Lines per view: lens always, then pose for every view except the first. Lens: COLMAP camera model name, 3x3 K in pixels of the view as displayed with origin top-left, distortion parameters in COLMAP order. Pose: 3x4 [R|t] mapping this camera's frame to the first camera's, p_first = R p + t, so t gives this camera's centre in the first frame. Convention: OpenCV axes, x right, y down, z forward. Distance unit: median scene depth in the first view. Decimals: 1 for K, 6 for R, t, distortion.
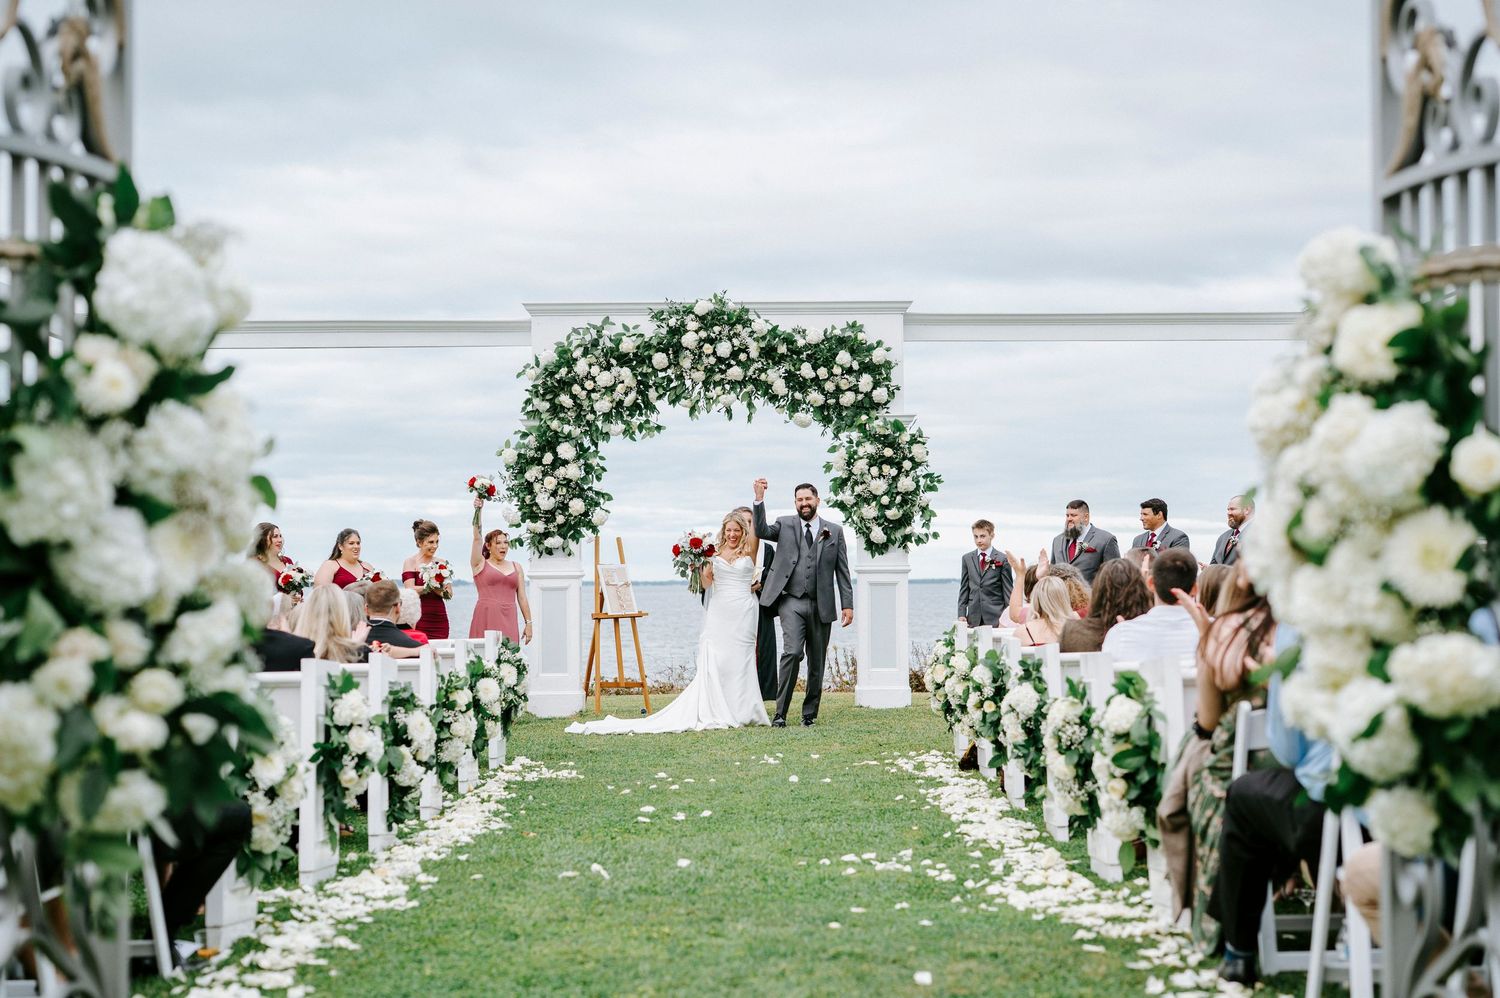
lens RADIAL K [[2190.7, 0, 758.9], [0, 2190.7, 503.0], [0, 0, 1]] dist [0.058092, 0.000000]
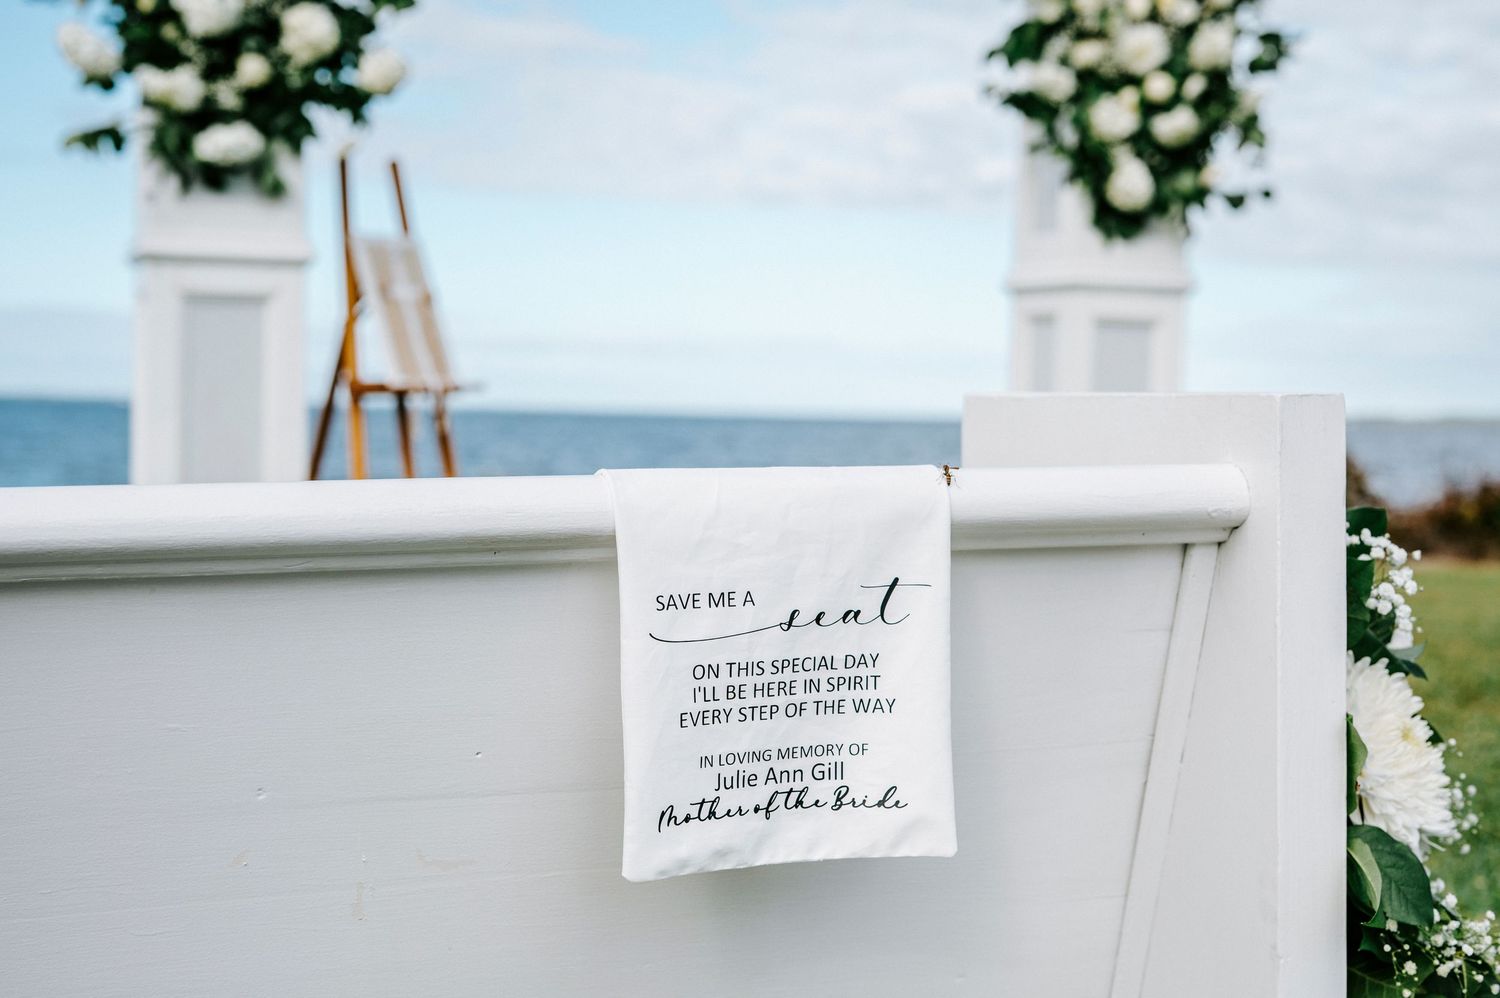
lens RADIAL K [[2190.7, 0, 749.6], [0, 2190.7, 508.0], [0, 0, 1]] dist [0.058092, 0.000000]
pose [[0.948841, 0.013000, 0.315487, -0.122332], [-0.018822, 0.999704, 0.015416, 0.064706], [-0.315193, -0.020565, 0.948805, 0.674036]]
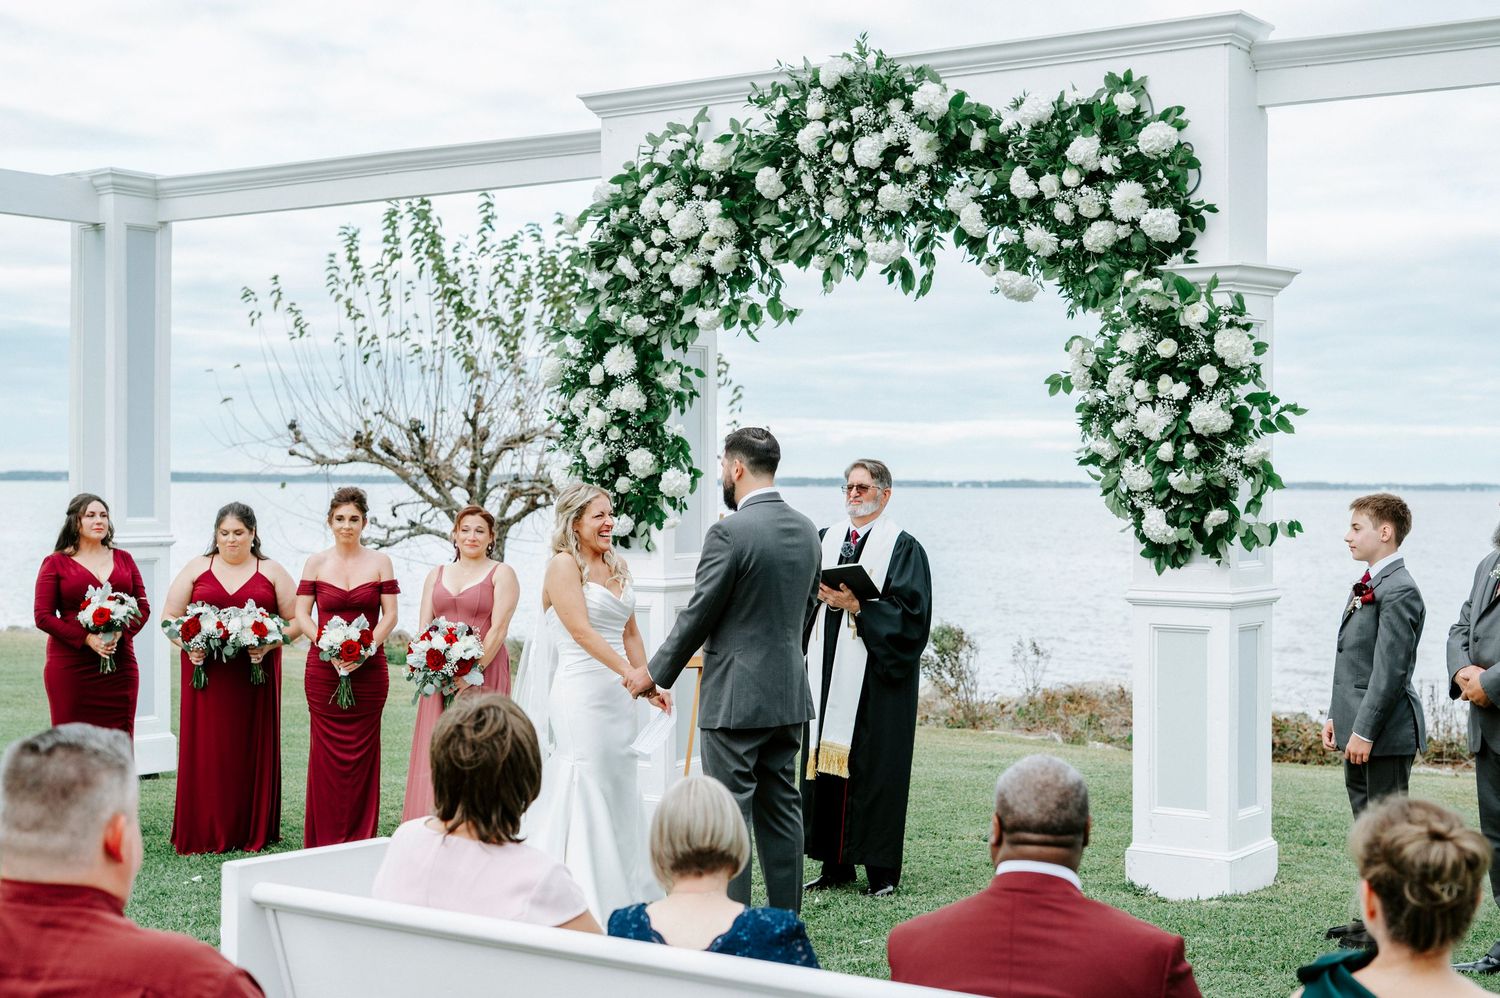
lens RADIAL K [[2190.7, 0, 760.0], [0, 2190.7, 526.9], [0, 0, 1]] dist [0.058092, 0.000000]
pose [[0.810578, 0.024057, -0.585136, 0.261518], [0.001549, 0.999064, 0.043220, -0.005652], [0.585629, -0.035939, 0.809782, 0.573228]]
